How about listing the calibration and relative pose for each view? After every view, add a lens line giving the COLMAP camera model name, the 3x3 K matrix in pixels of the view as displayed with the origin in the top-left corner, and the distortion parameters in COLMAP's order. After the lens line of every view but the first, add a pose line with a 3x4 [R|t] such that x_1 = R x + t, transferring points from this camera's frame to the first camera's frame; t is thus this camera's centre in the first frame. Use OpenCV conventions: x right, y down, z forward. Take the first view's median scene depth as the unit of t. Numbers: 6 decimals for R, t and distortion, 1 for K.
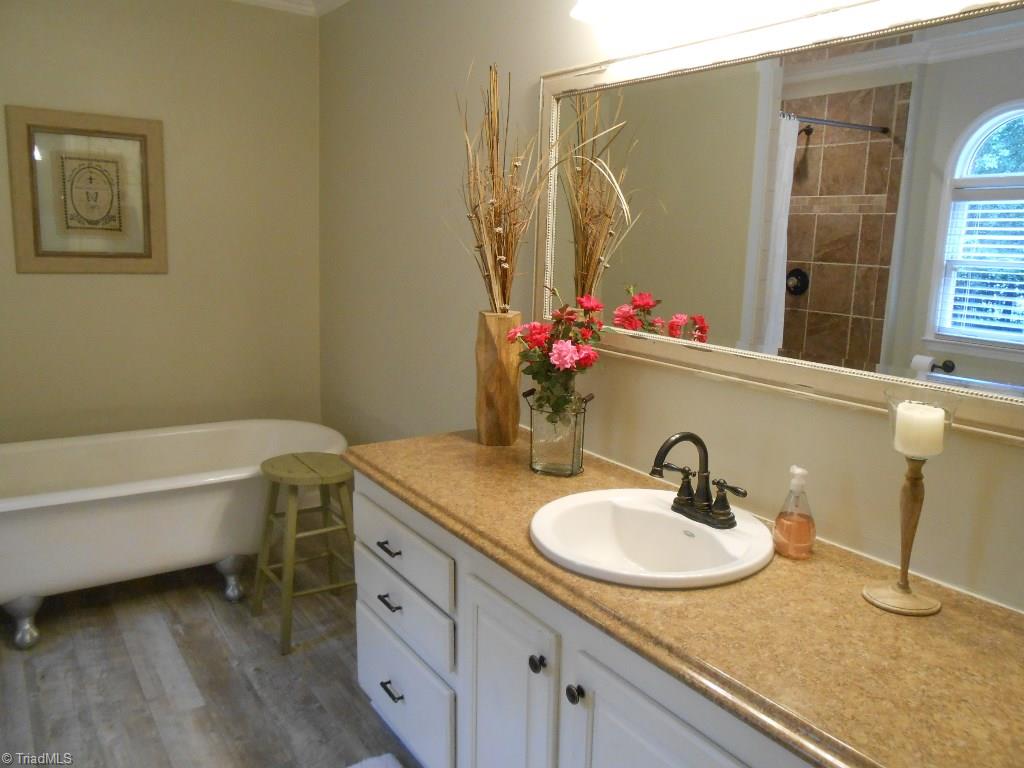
lens RADIAL K [[776.6, 0, 512.0], [0, 776.6, 384.0], [0, 0, 1]] dist [-0.013753, -0.011237]
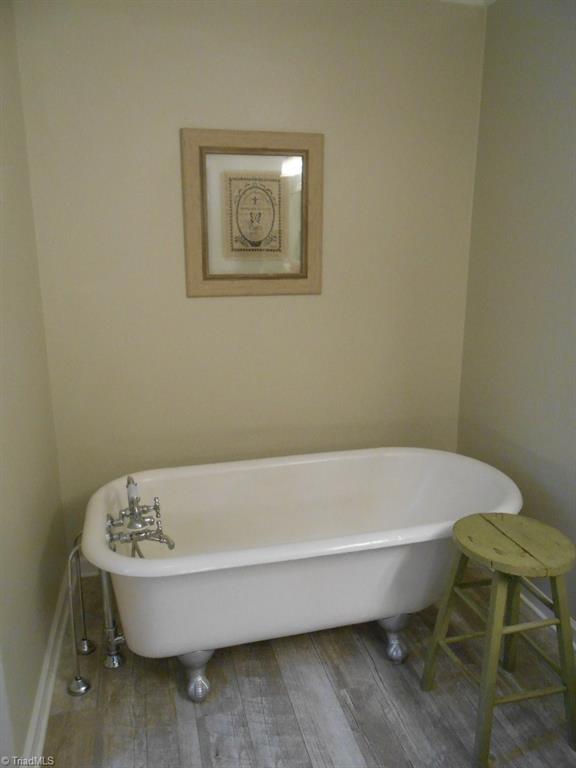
lens RADIAL K [[597.9, 0, 289.0], [0, 597.9, 399.4], [0, 0, 1]] dist [-0.103026, 0.135194]
pose [[0.934244, 0.046075, -0.353644, -0.246722], [-0.025931, 0.997771, 0.061494, -0.064528], [0.355689, -0.048280, 0.933356, 0.326594]]
